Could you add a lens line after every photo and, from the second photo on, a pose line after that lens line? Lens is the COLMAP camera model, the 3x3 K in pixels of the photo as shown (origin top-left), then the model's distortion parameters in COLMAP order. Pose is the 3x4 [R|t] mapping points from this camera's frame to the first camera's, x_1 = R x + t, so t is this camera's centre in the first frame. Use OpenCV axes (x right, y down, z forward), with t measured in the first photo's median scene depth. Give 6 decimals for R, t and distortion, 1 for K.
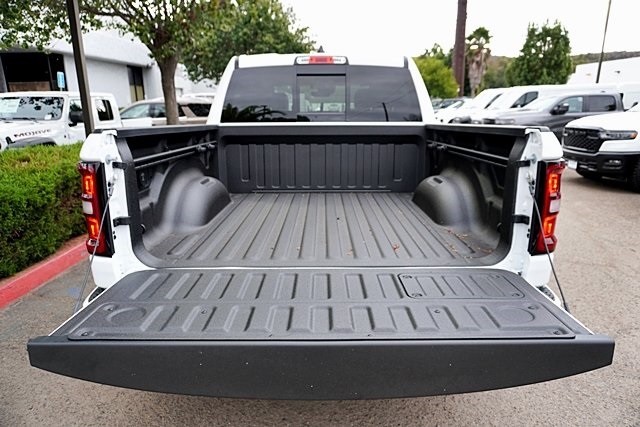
lens RADIAL K [[430.0, 0, 323.6], [0, 430.0, 215.0], [0, 0, 1]] dist [-0.048647, 0.033078]
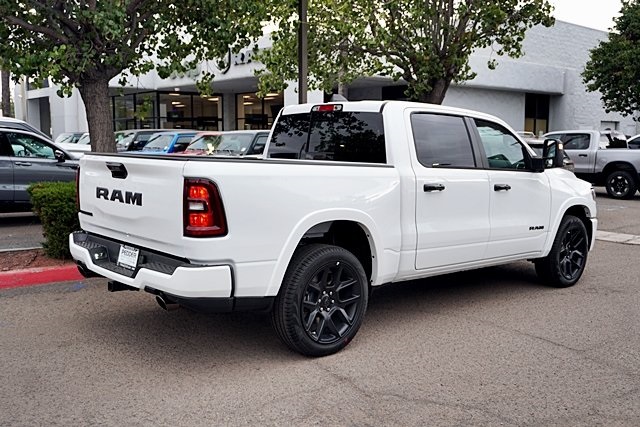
lens RADIAL K [[619.2, 0, 319.1], [0, 619.2, 203.4], [0, 0, 1]] dist [0.042969, 0.004219]
pose [[0.673406, 0.087024, -0.734133, 0.302189], [-0.200670, 0.977280, -0.068224, 0.004092], [0.711516, 0.193261, 0.675570, -0.030204]]
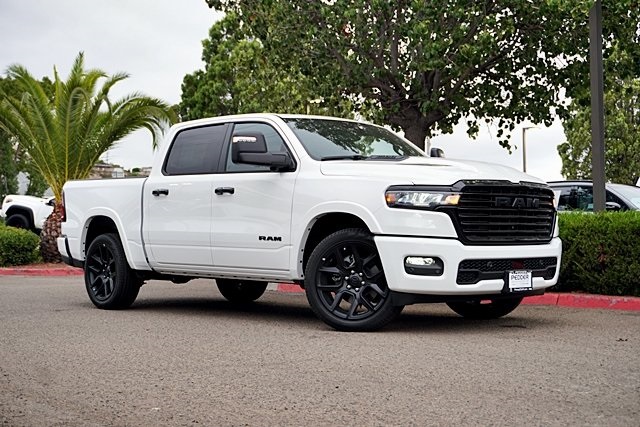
lens RADIAL K [[946.5, 0, 324.8], [0, 946.5, 214.5], [0, 0, 1]] dist [0.017730, -0.066939]
pose [[-0.733859, -0.014416, -0.679149, 0.444445], [-0.157619, 0.976103, 0.149596, -0.148903], [0.660763, 0.216829, -0.718595, 0.838138]]
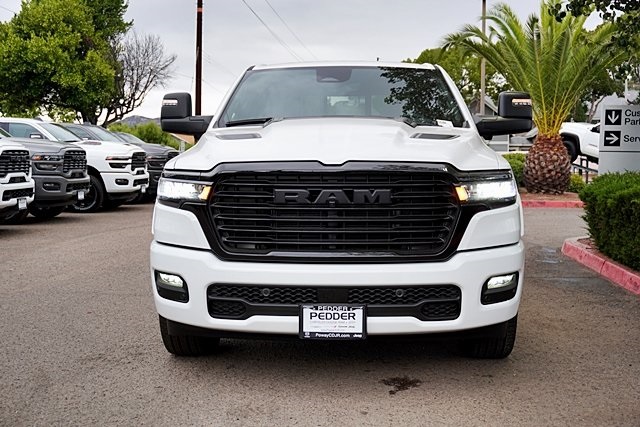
lens RADIAL K [[809.8, 0, 319.1], [0, 809.8, 212.7], [0, 0, 1]] dist [0.088503, 0.004362]
pose [[-0.999313, -0.003835, 0.036856, -0.004657], [0.007779, 0.950750, 0.309861, -0.174906], [-0.036229, 0.309935, -0.950067, 0.795277]]
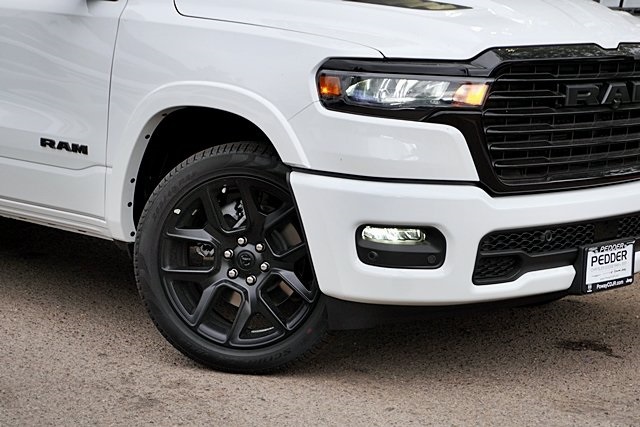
lens RADIAL K [[1535.8, 0, 308.1], [0, 1535.8, 213.9], [0, 0, 1]] dist [0.014950, 0.145607]
pose [[-0.696767, 0.090286, -0.711593, 0.333667], [-0.185587, 0.935576, 0.300425, -0.166267], [0.692873, 0.341388, -0.635123, 0.727708]]
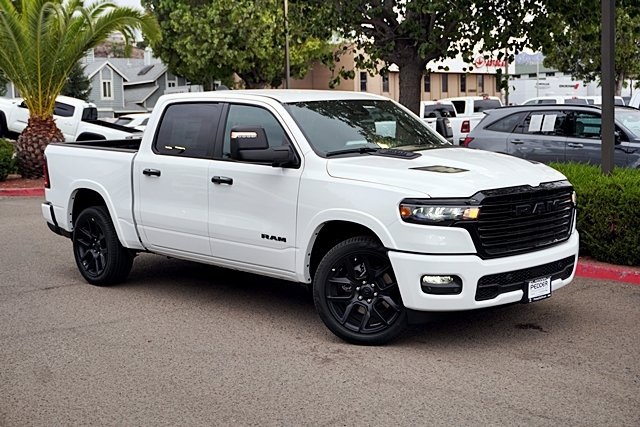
lens RADIAL K [[946.5, 0, 324.8], [0, 946.5, 214.5], [0, 0, 1]] dist [0.017730, -0.066939]
pose [[-0.714598, 0.095406, -0.692999, 0.433243], [-0.146491, 0.948281, 0.281608, -0.214680], [0.684025, 0.302754, -0.663664, 0.783177]]
